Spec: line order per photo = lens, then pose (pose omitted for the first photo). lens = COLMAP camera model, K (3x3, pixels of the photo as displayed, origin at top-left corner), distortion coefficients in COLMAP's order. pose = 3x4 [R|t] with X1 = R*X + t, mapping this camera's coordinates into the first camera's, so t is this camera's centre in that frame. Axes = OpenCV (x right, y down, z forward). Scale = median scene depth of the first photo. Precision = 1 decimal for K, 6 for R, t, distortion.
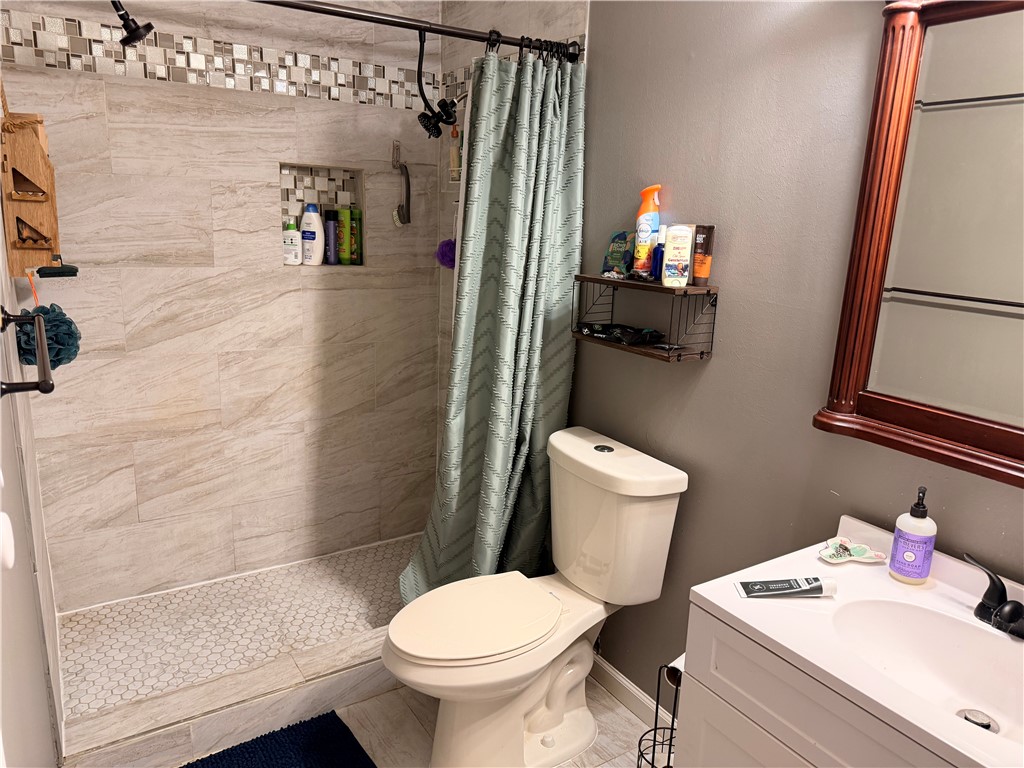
lens RADIAL K [[737.8, 0, 510.3], [0, 737.8, 393.4], [0, 0, 1]] dist [0.096978, -0.127420]
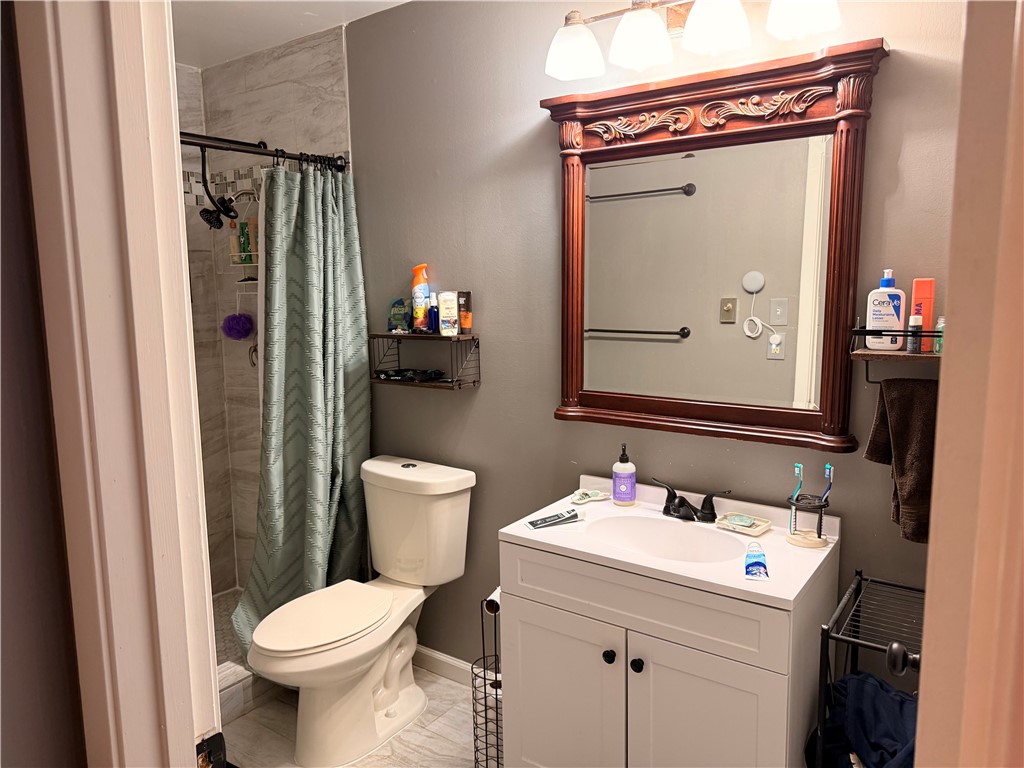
lens RADIAL K [[737.8, 0, 510.3], [0, 737.8, 393.4], [0, 0, 1]] dist [0.096978, -0.127420]
pose [[0.931457, -0.107509, 0.347605, -0.134603], [0.137319, 0.988571, -0.062215, 0.052318], [-0.336943, 0.105683, 0.935575, -0.256376]]
